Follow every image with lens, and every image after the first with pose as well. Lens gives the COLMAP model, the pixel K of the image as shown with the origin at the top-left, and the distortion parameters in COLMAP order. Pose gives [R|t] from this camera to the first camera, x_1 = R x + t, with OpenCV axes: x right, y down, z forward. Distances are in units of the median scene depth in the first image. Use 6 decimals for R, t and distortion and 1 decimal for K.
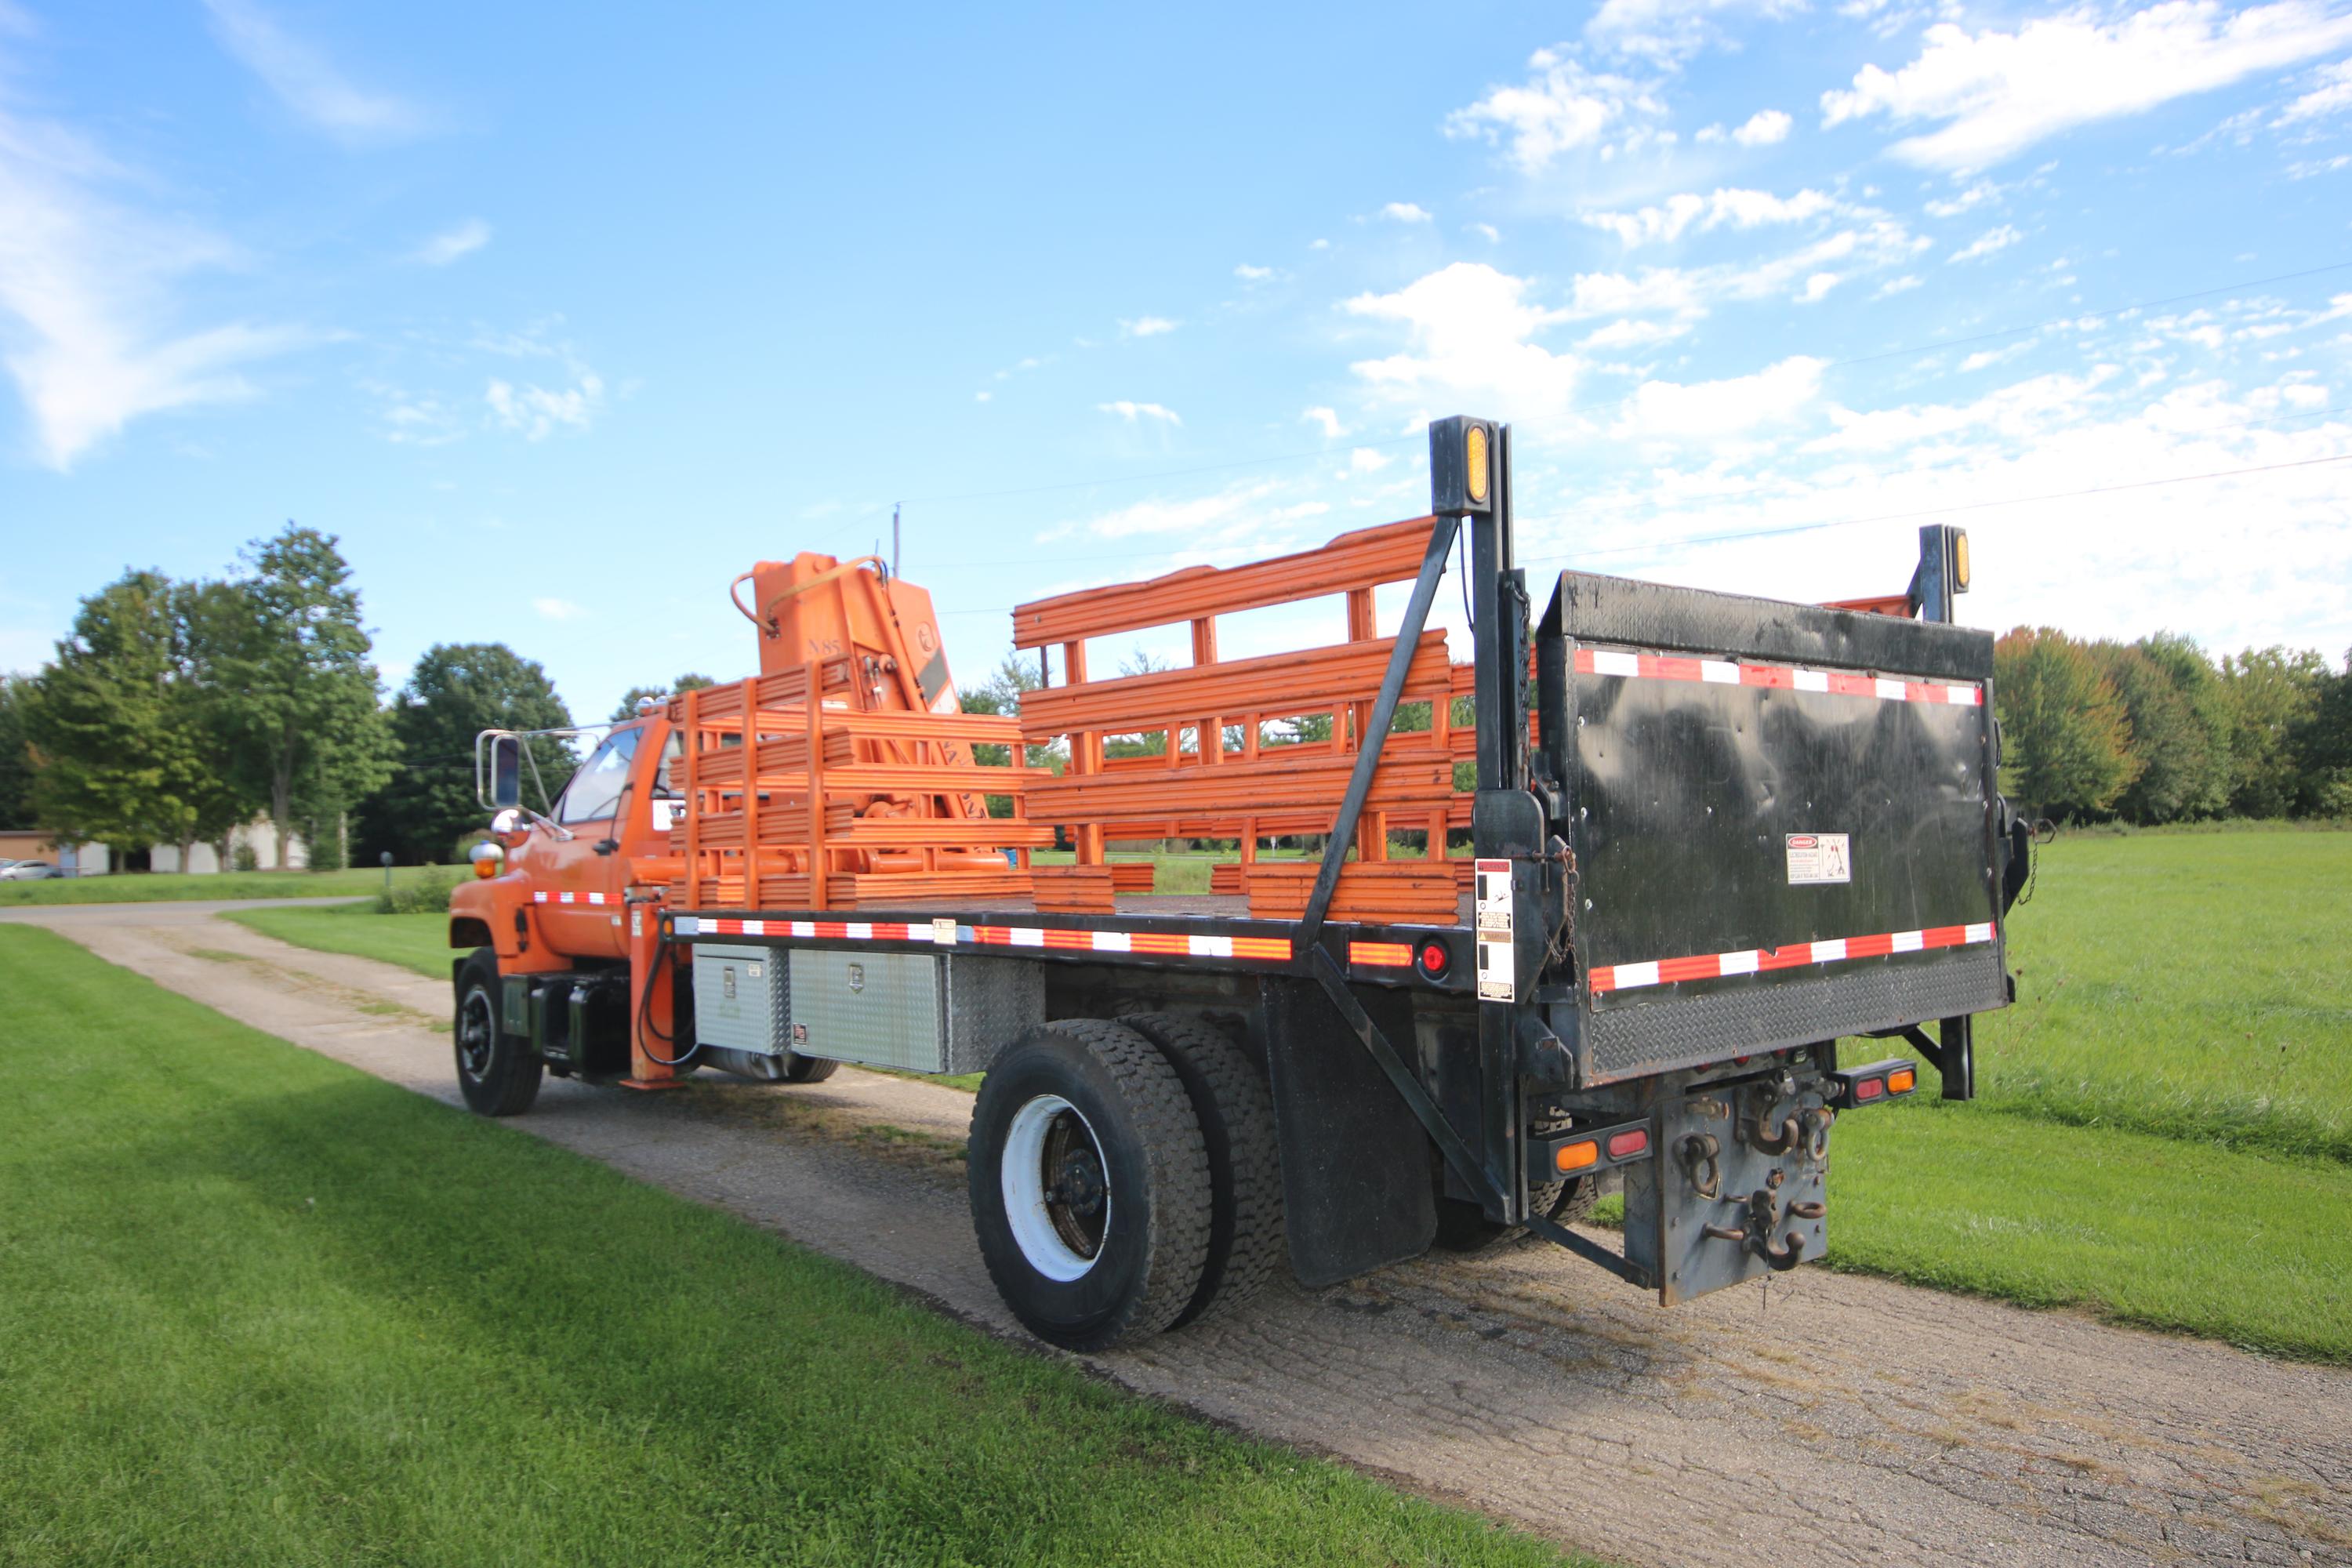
lens RADIAL K [[1636.2, 0, 1167.9], [0, 1636.2, 786.8], [0, 0, 1]] dist [0.012461, 0.015225]
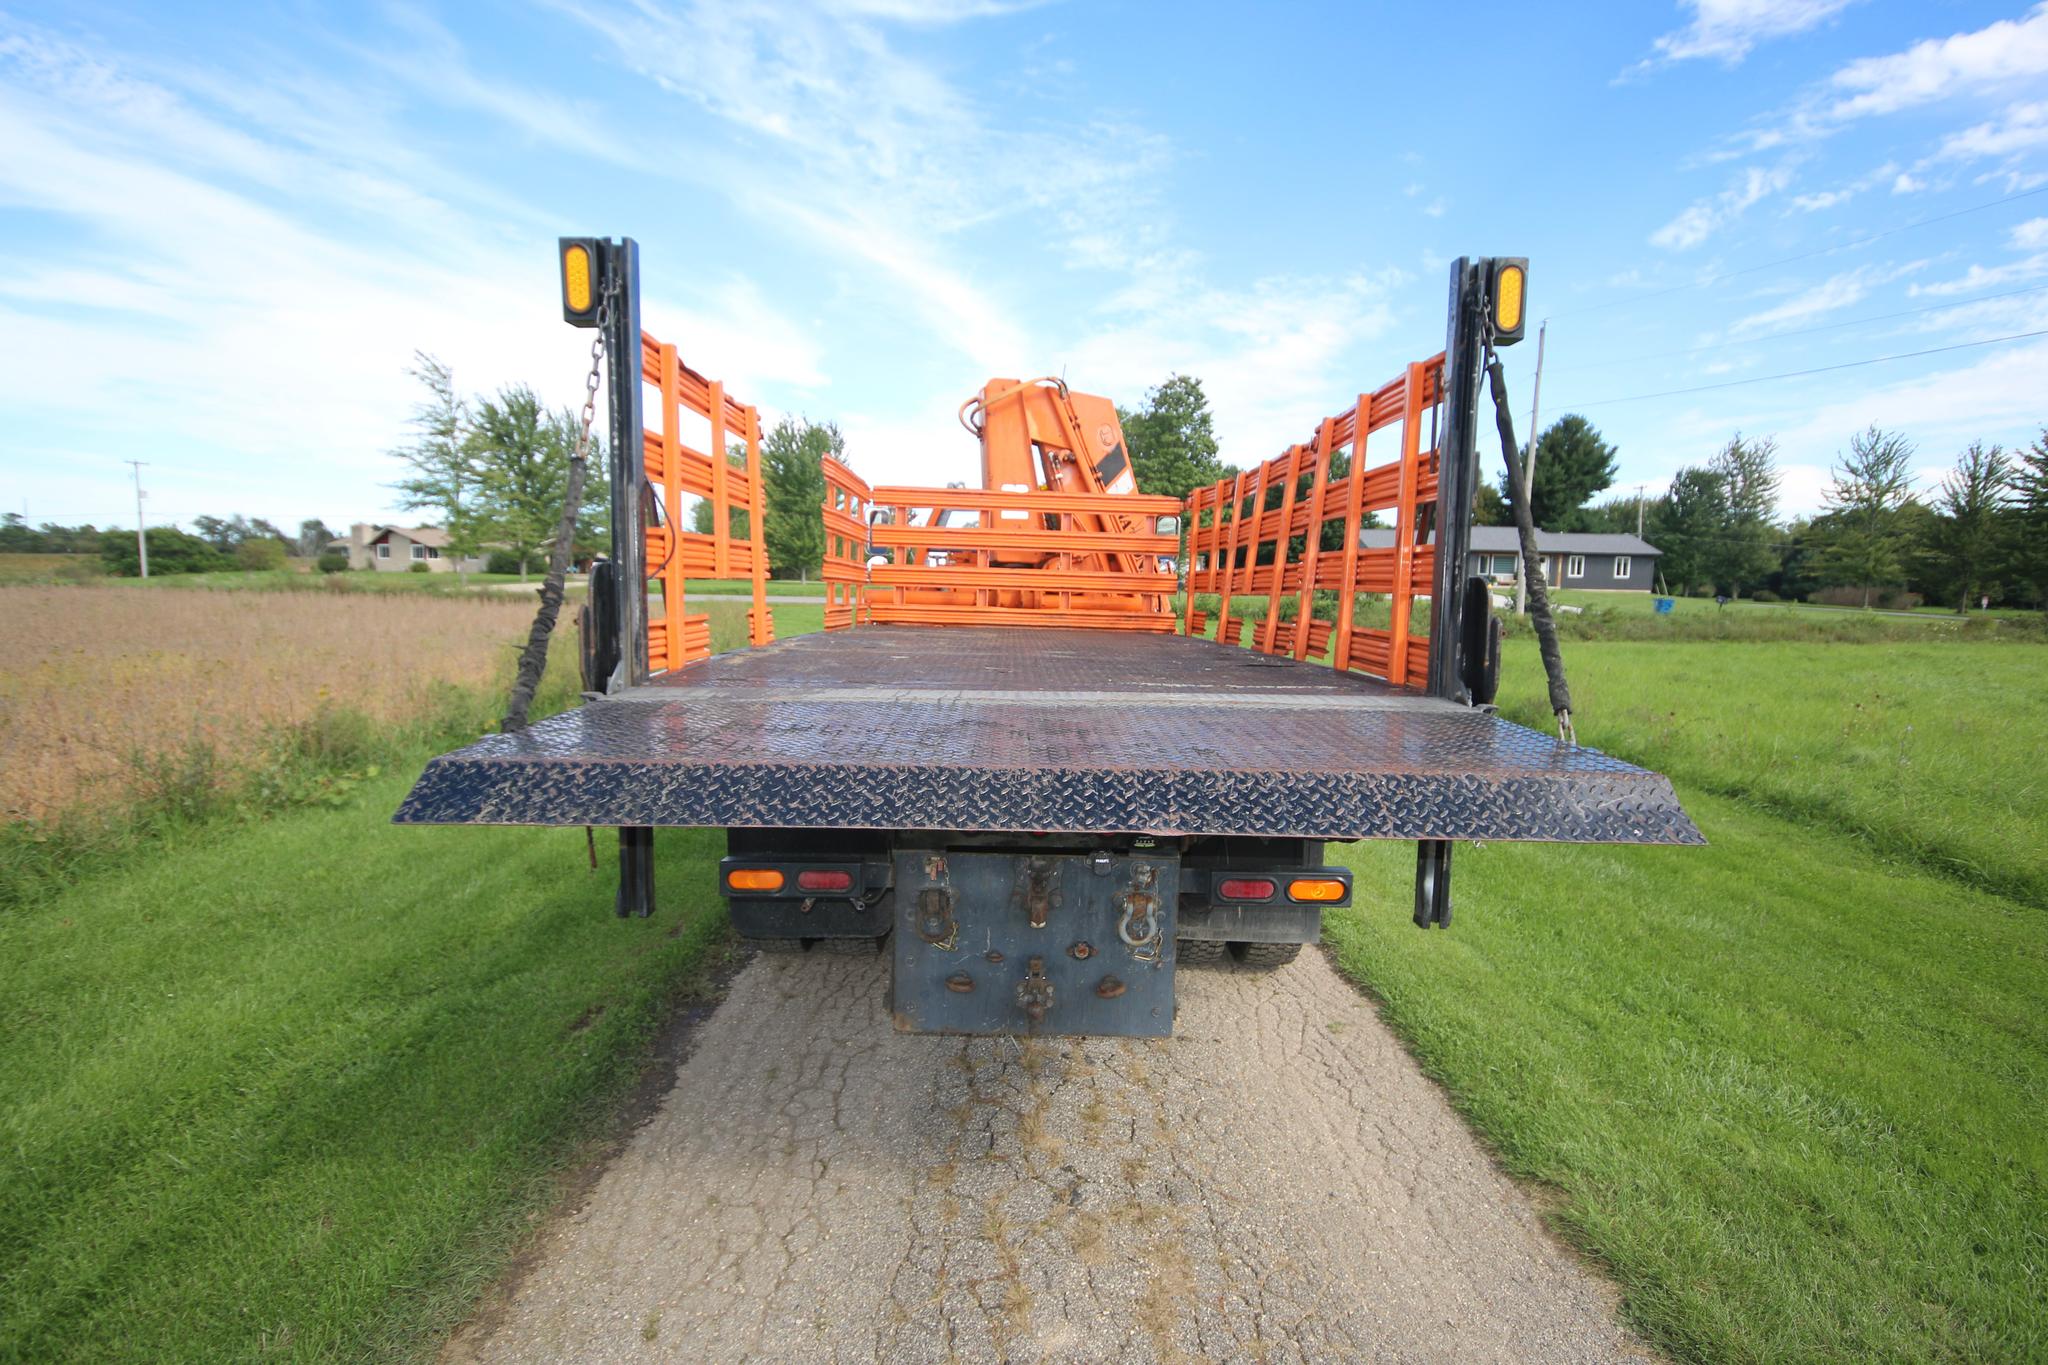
lens RADIAL K [[1112.5, 0, 1020.7], [0, 1112.5, 679.9], [0, 0, 1]] dist [0.008533, 0.003968]
pose [[0.769966, 0.097049, -0.630661, 0.057165], [-0.018105, 0.991291, 0.130441, -0.001491], [0.637828, -0.089017, 0.765017, 0.034058]]
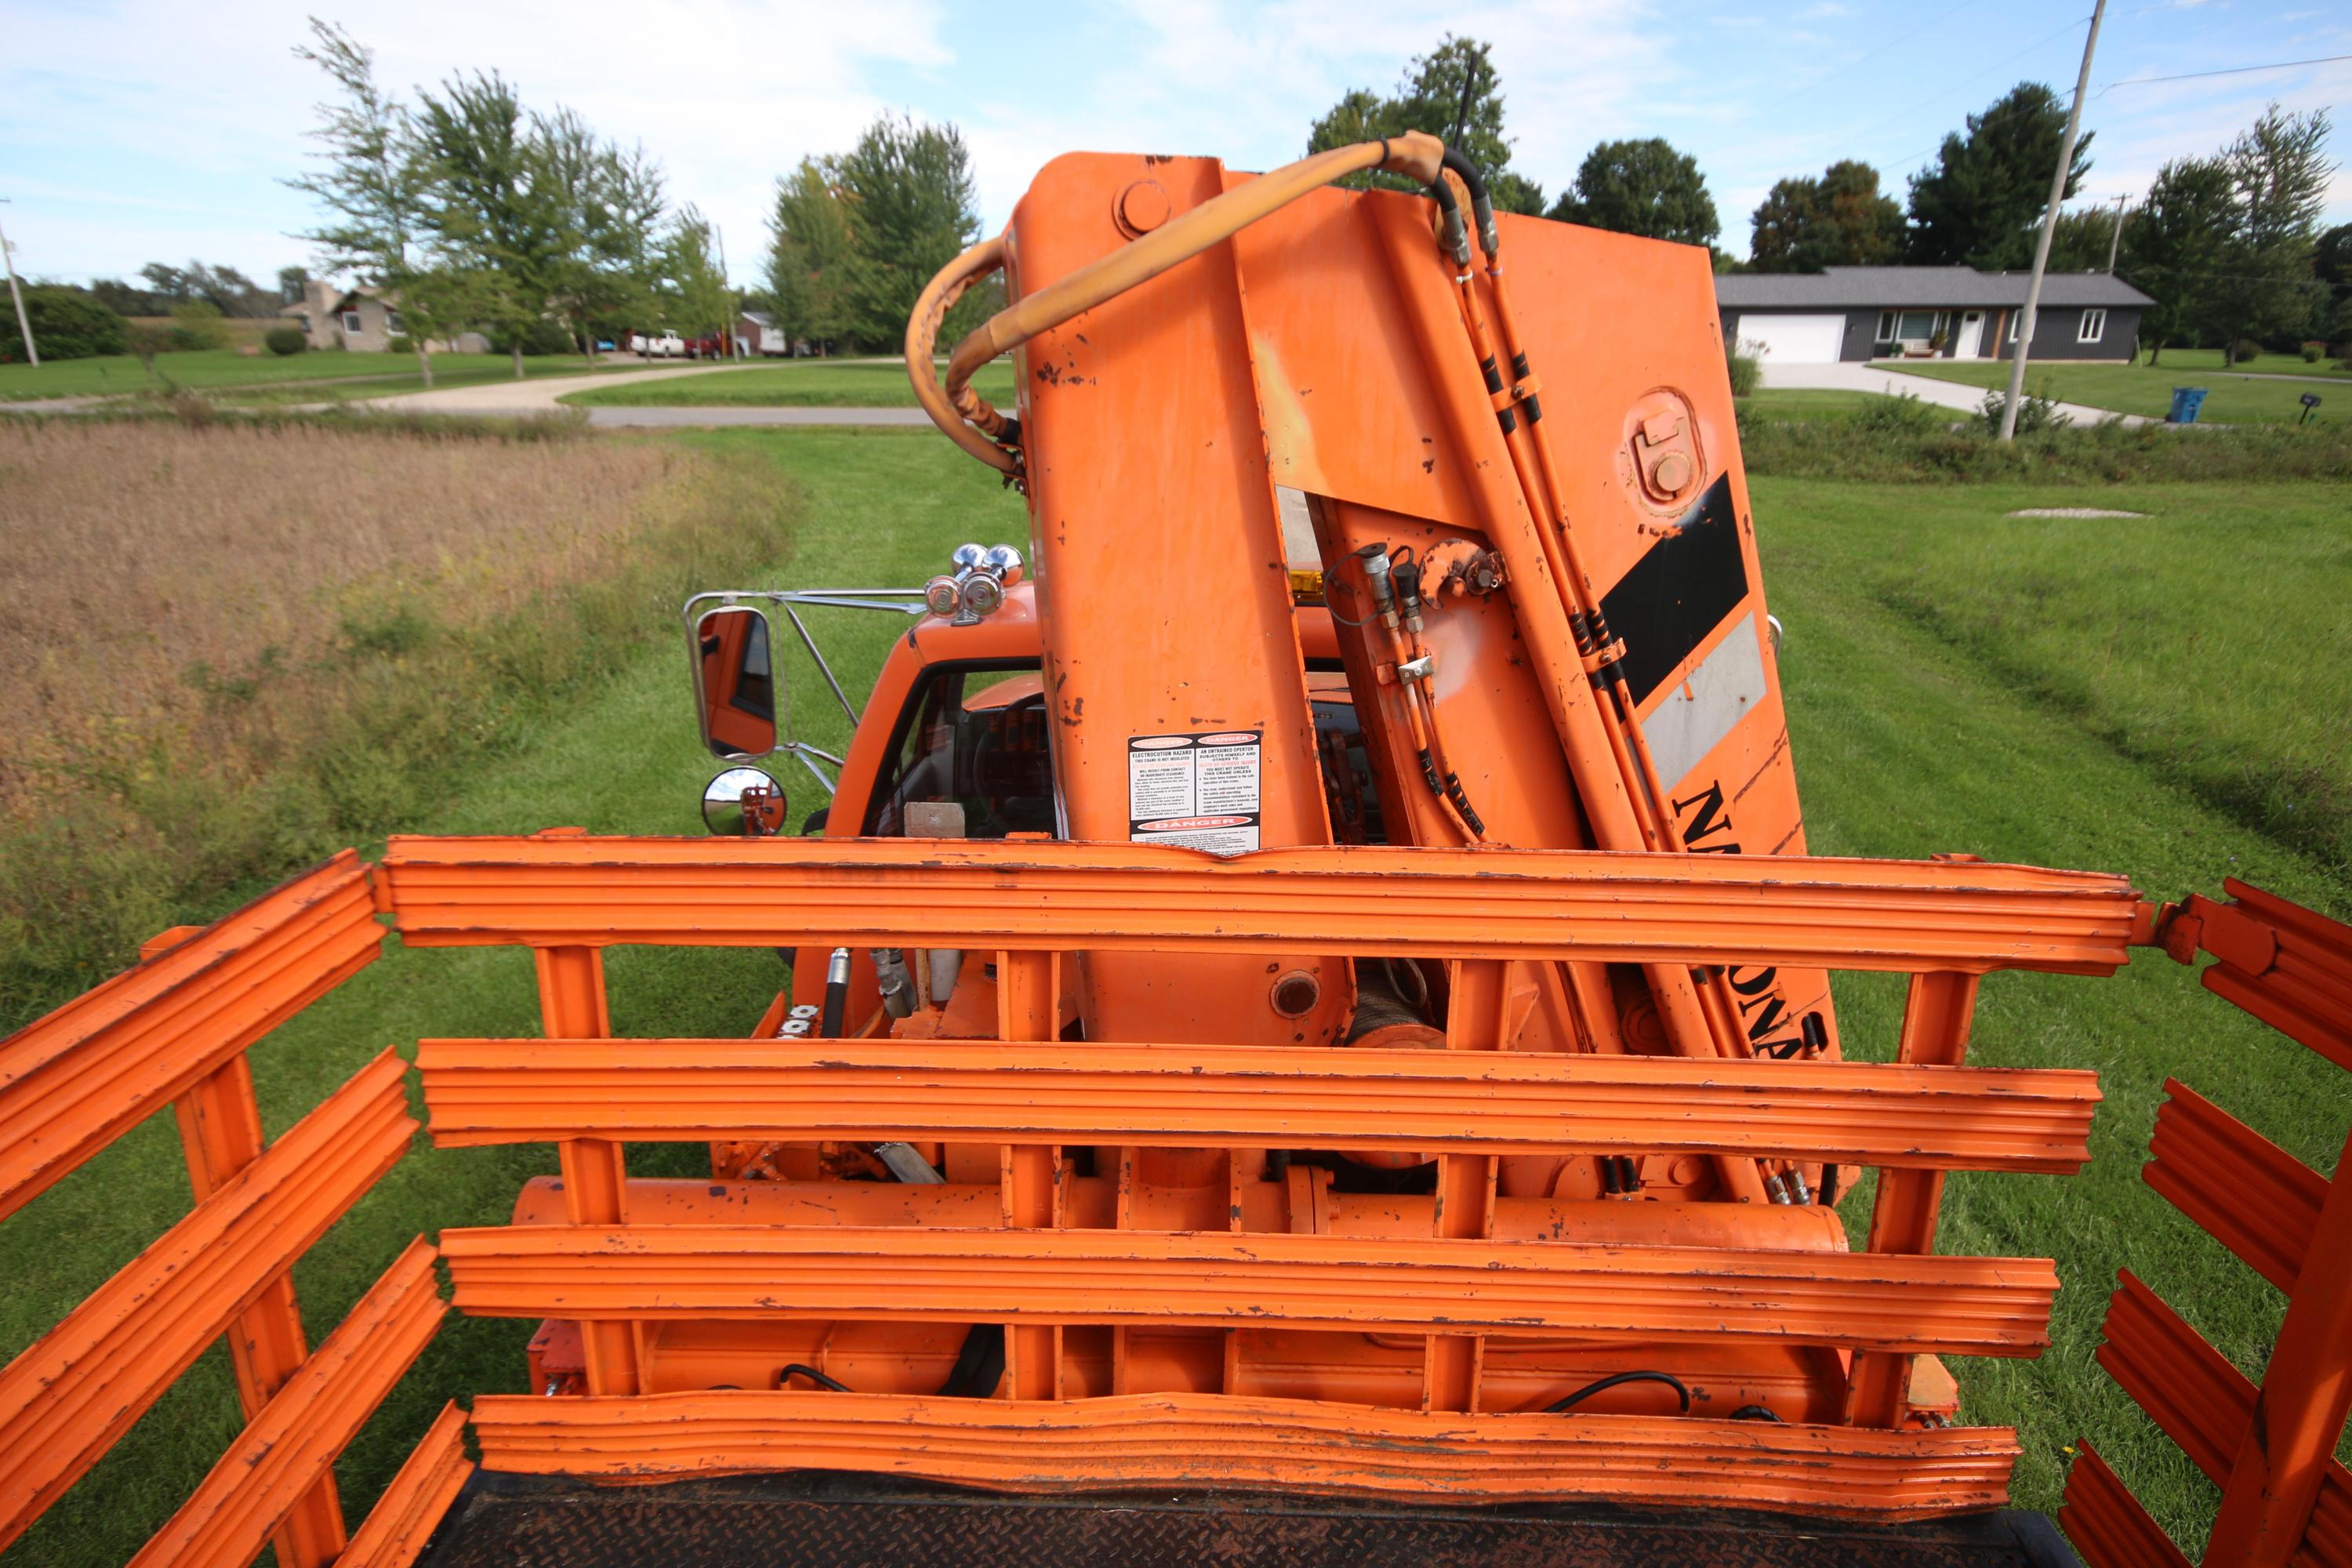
lens RADIAL K [[1351.1, 0, 1180.5], [0, 1351.1, 776.5], [0, 0, 1]] dist [0.026975, -0.007938]
pose [[0.753028, 0.232974, -0.615363, -0.008605], [-0.001793, 0.935942, 0.352149, -0.017133], [0.657985, -0.264075, 0.705209, 0.112893]]
